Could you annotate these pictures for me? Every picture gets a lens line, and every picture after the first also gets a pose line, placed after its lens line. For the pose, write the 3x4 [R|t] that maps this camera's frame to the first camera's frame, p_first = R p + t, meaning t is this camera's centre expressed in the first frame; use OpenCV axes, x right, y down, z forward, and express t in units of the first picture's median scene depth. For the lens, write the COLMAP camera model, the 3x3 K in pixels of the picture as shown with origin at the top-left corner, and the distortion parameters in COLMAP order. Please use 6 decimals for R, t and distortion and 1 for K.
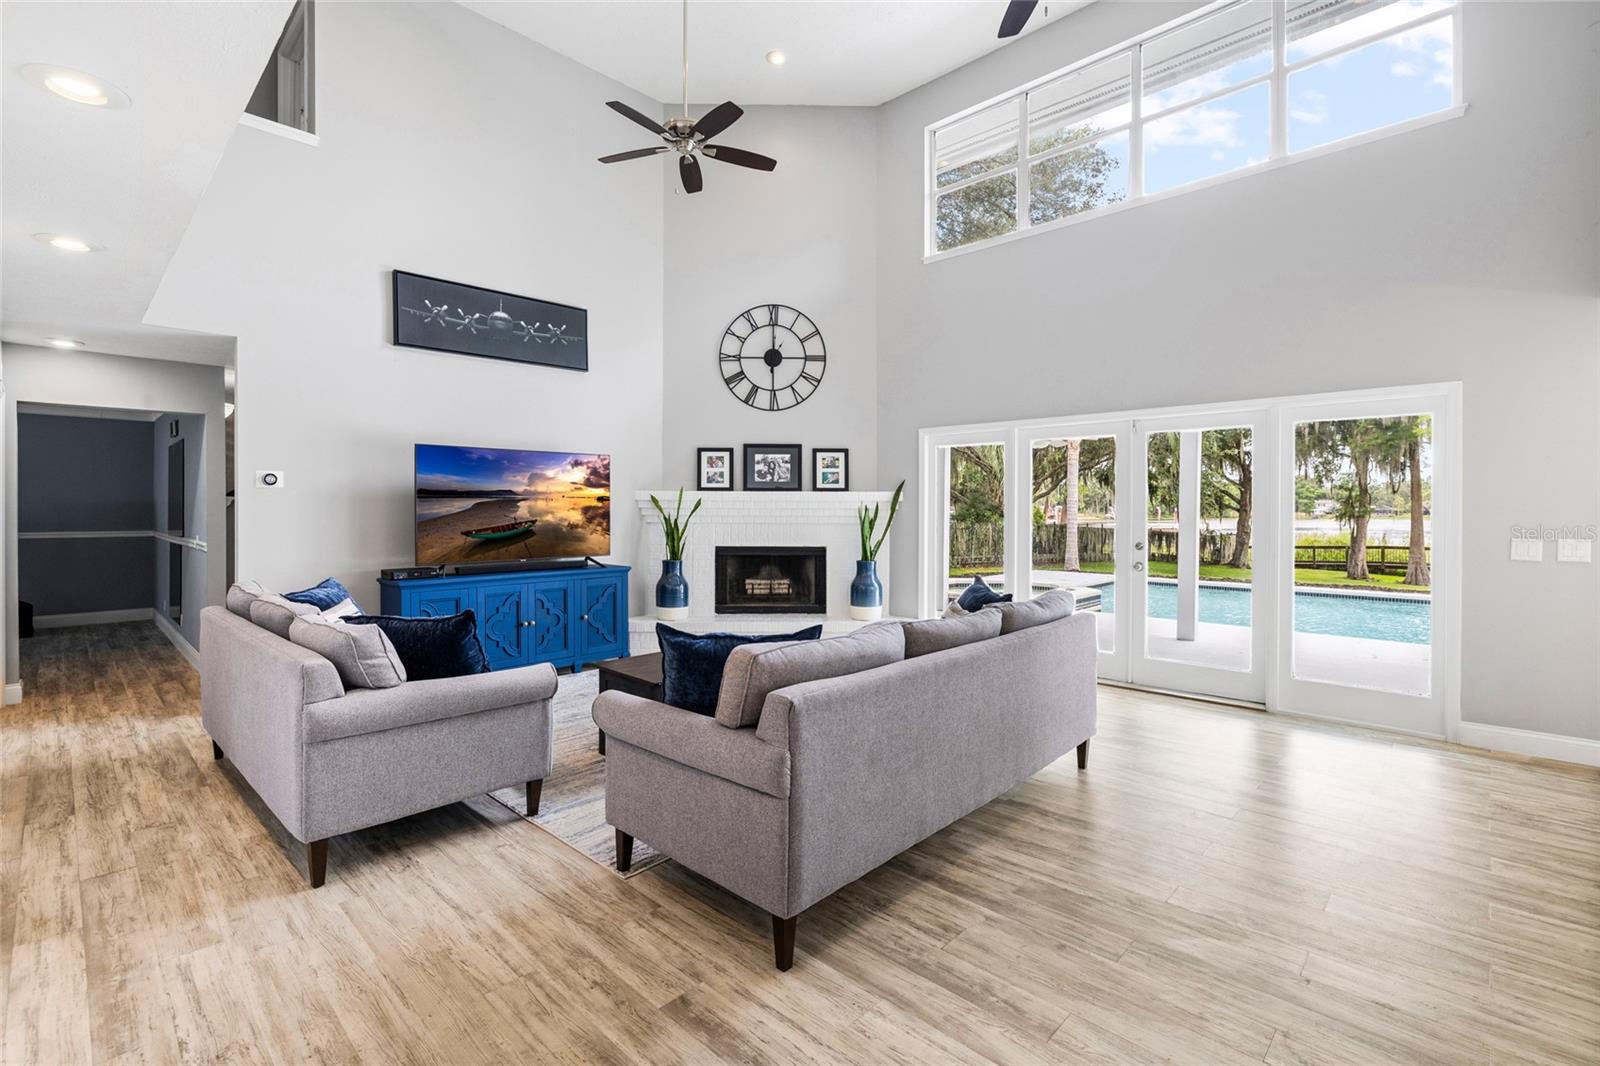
lens RADIAL K [[720.5, 0, 798.2], [0, 720.5, 515.0], [0, 0, 1]] dist [-0.003397, -0.000022]
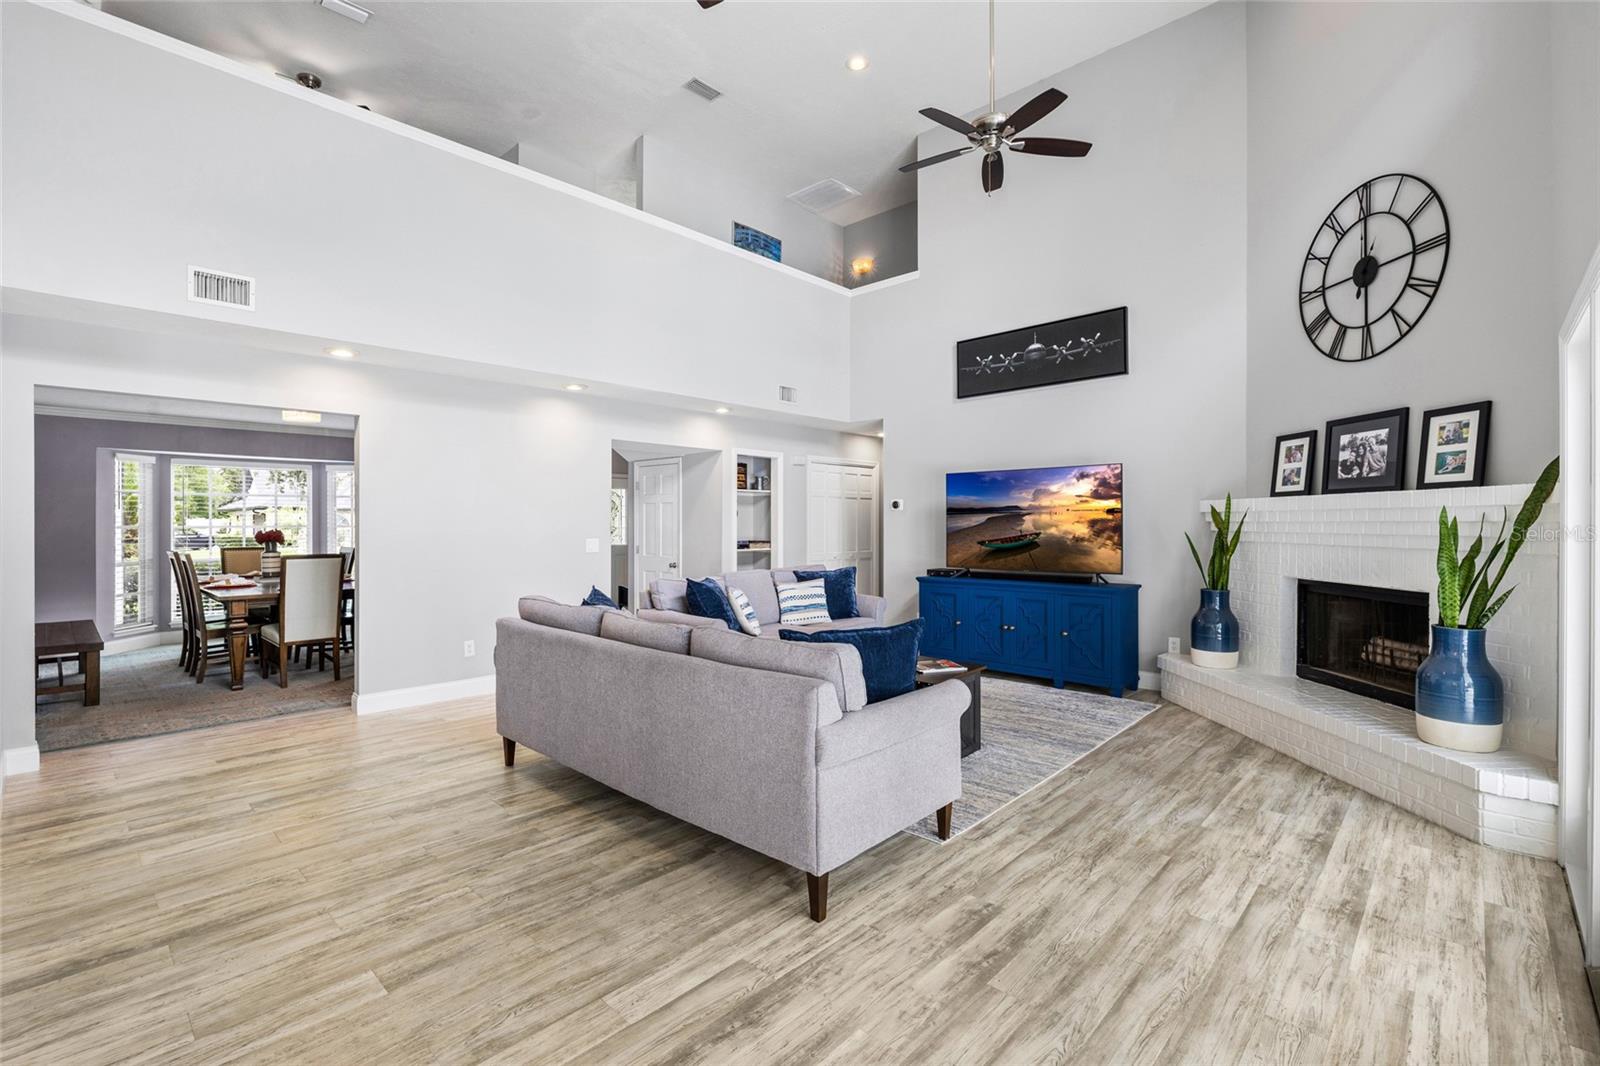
lens RADIAL K [[713.5, 0, 796.5], [0, 713.5, 523.9], [0, 0, 1]] dist [-0.008254, 0.001071]
pose [[0.004901, -0.000379, -0.999988, 0.559853], [-0.009582, 0.999954, -0.000426, -0.002380], [0.999942, 0.009584, 0.004897, 0.526147]]
